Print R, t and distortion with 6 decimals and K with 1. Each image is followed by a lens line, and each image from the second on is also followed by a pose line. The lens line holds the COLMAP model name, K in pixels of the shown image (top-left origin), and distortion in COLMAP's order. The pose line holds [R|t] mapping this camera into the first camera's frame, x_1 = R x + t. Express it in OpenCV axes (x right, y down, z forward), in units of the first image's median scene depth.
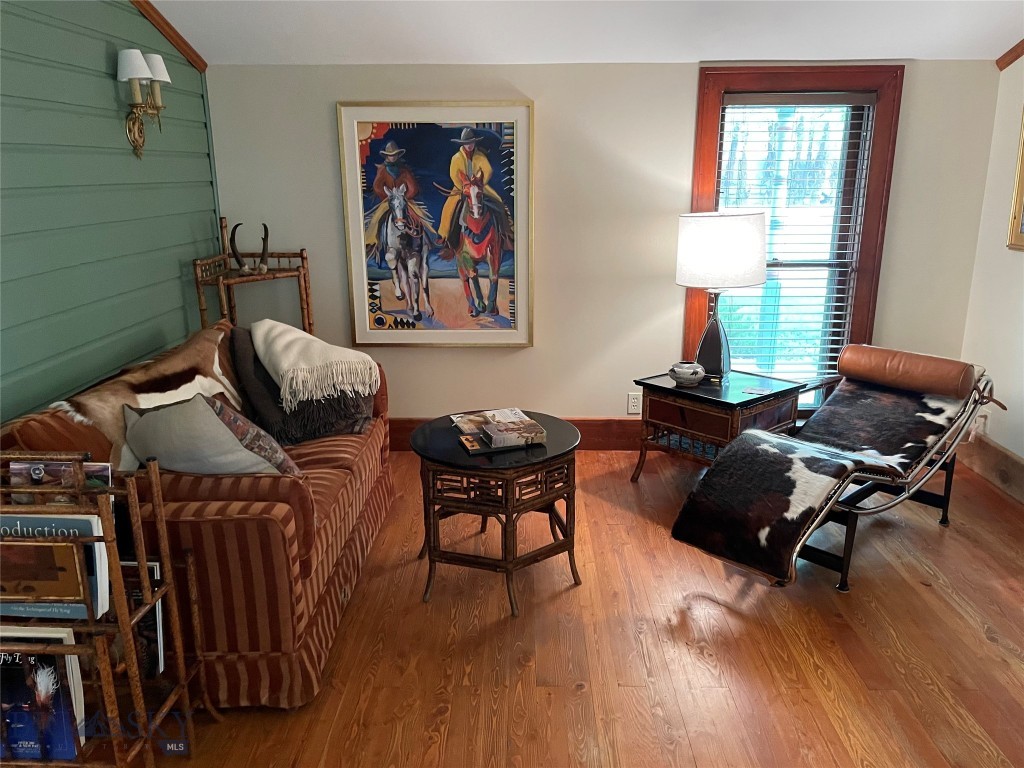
lens RADIAL K [[784.5, 0, 506.7], [0, 784.5, 379.3], [0, 0, 1]] dist [0.006925, -0.020378]
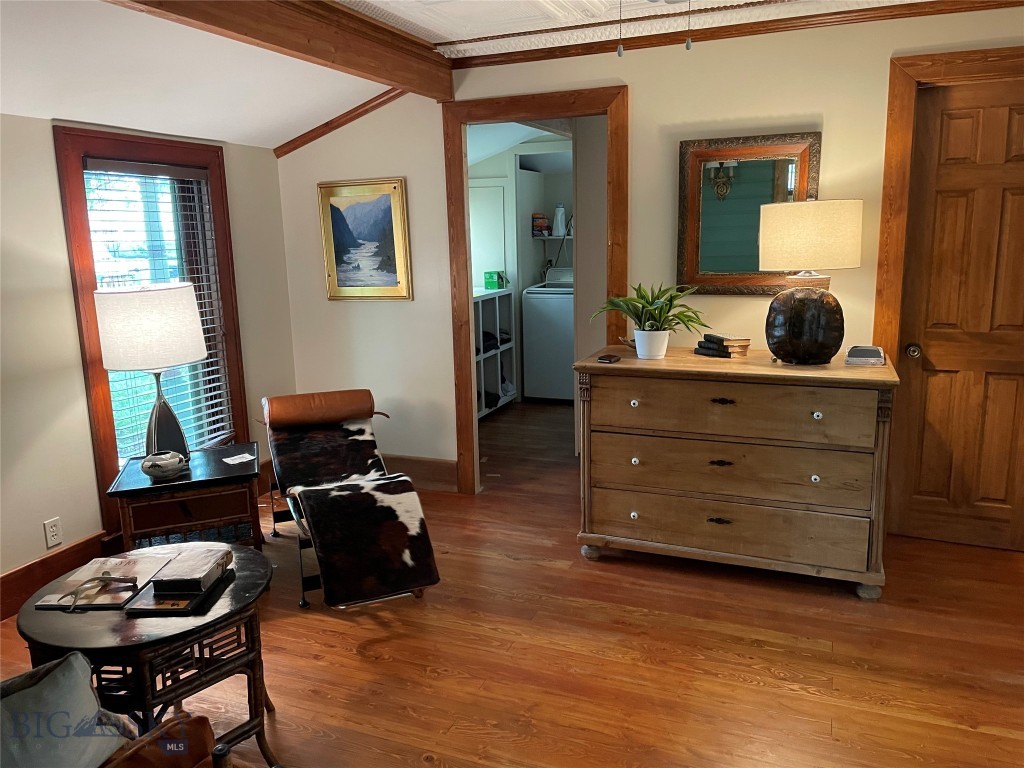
lens RADIAL K [[784.5, 0, 513.3], [0, 784.5, 387.7], [0, 0, 1]] dist [0.006925, -0.020378]
pose [[0.321822, -0.186611, 0.928228, -0.554590], [0.260186, 0.960070, 0.102804, -0.098458], [-0.910348, 0.208428, 0.357525, 0.368777]]
